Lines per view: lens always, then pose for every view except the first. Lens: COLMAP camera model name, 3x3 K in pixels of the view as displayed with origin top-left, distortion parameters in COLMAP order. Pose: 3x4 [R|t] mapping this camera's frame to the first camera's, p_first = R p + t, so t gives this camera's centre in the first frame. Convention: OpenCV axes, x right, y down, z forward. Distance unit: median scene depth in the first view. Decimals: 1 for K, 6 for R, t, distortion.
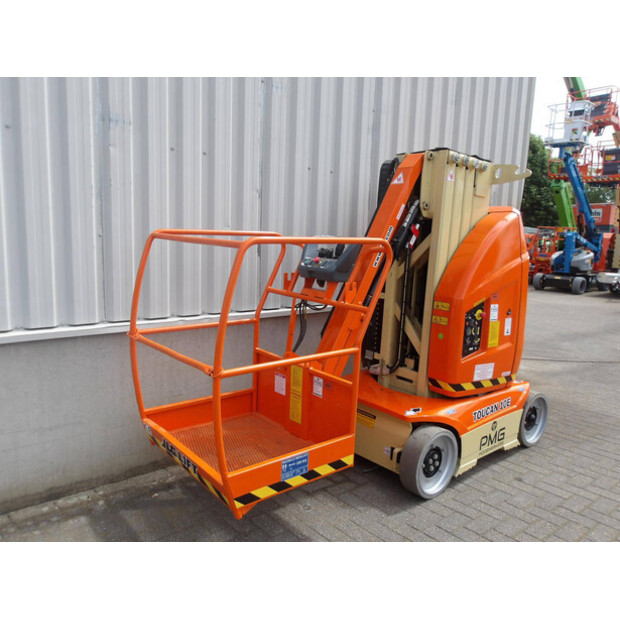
lens RADIAL K [[505.9, 0, 307.6], [0, 505.9, 310.0], [0, 0, 1]] dist [0.002242, 0.008774]
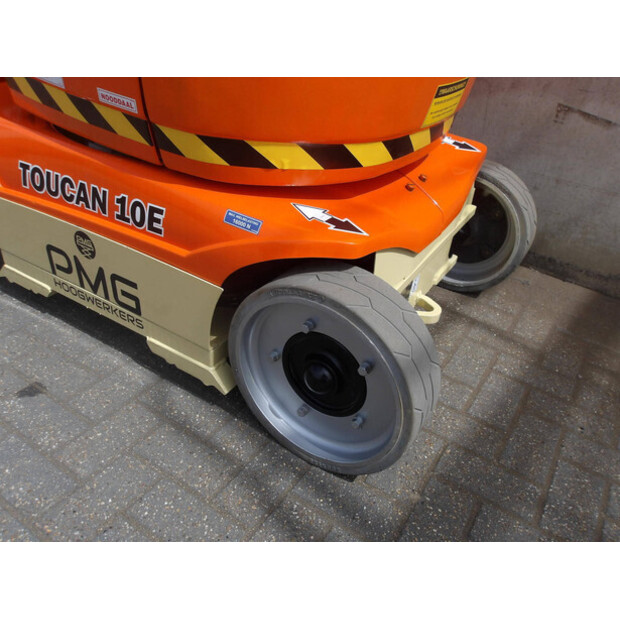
lens RADIAL K [[505.9, 0, 311.8], [0, 505.9, 308.9], [0, 0, 1]] dist [0.002242, 0.008774]
pose [[0.307718, 0.515711, -0.799595, 0.744561], [-0.212442, 0.856396, 0.470590, 0.076714], [0.927458, 0.025059, 0.373087, 1.064794]]
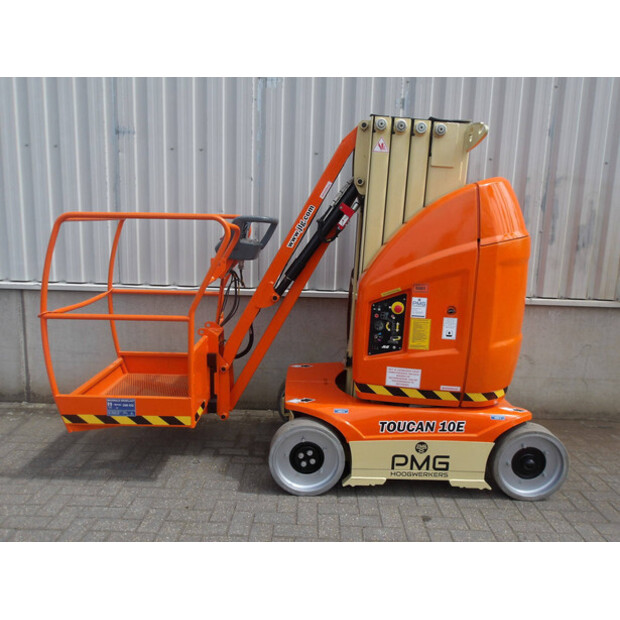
lens RADIAL K [[505.9, 0, 311.9], [0, 505.9, 308.2], [0, 0, 1]] dist [0.002242, 0.008774]
pose [[0.765499, 0.094861, -0.636406, 0.766092], [-0.099140, 0.994651, 0.029010, -0.000415], [0.635753, 0.040886, 0.770809, 0.262714]]
